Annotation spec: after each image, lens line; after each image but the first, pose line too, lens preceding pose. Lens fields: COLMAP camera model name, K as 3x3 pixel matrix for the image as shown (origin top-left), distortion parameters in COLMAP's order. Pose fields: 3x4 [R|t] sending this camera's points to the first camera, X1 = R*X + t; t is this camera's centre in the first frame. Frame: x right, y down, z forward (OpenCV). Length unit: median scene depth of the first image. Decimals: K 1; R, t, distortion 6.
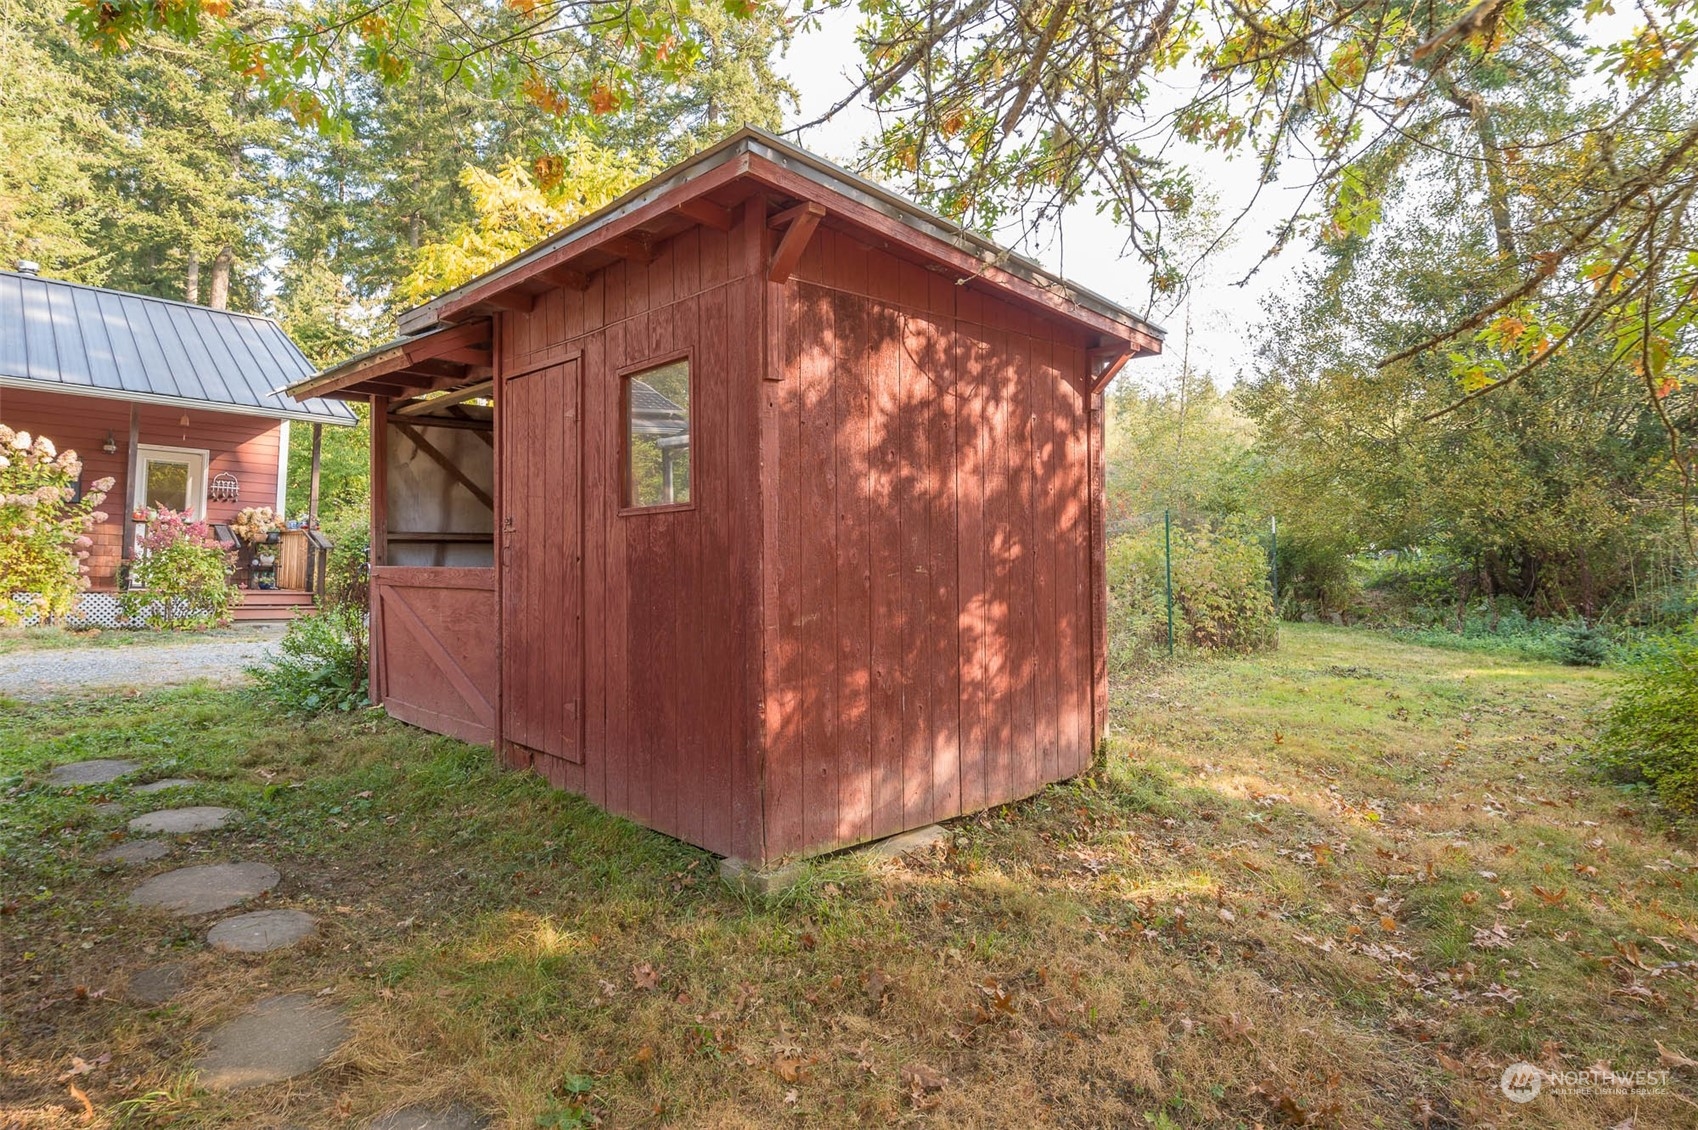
lens RADIAL K [[878.1, 0, 776.5], [0, 878.1, 568.3], [0, 0, 1]] dist [0.000692, 0.000228]
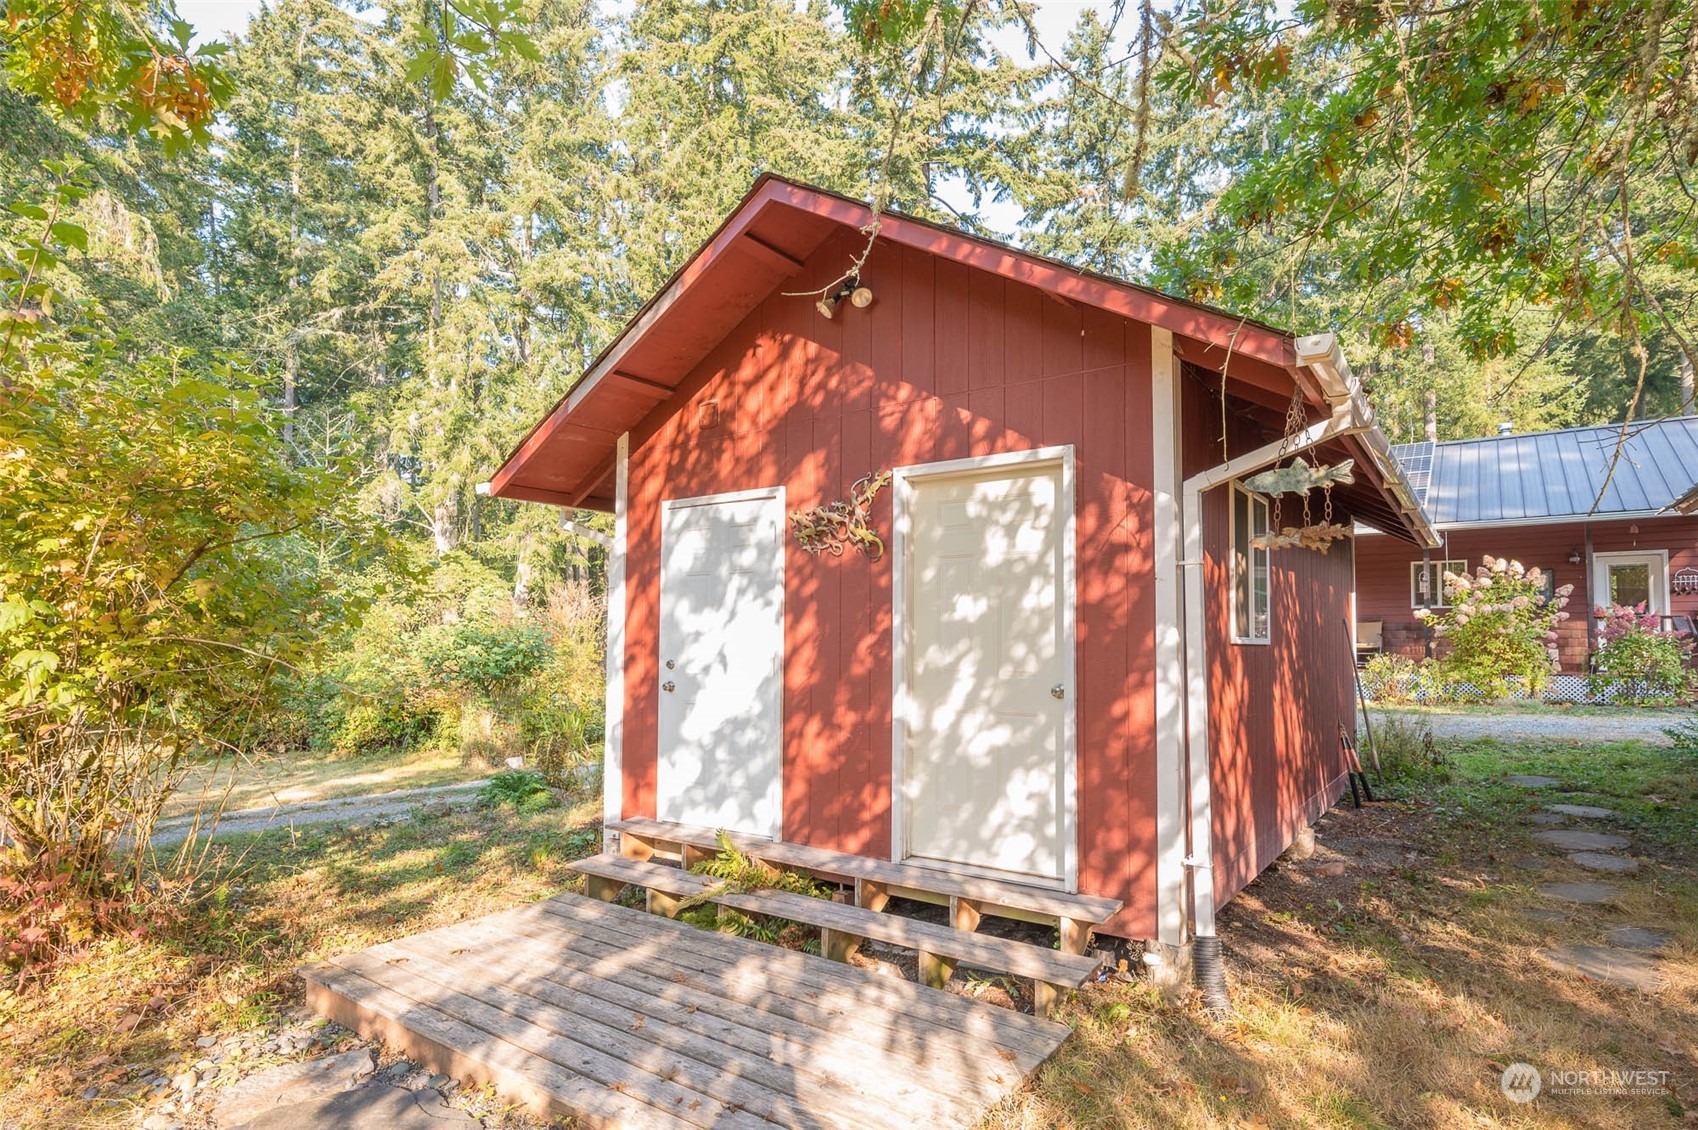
lens RADIAL K [[878.1, 0, 776.5], [0, 878.1, 568.3], [0, 0, 1]] dist [0.000692, 0.000228]
pose [[0.122035, -0.116197, -0.985701, 0.369529], [0.003335, 0.993166, -0.116664, 0.018653], [0.992520, 0.010950, 0.121589, -0.305317]]
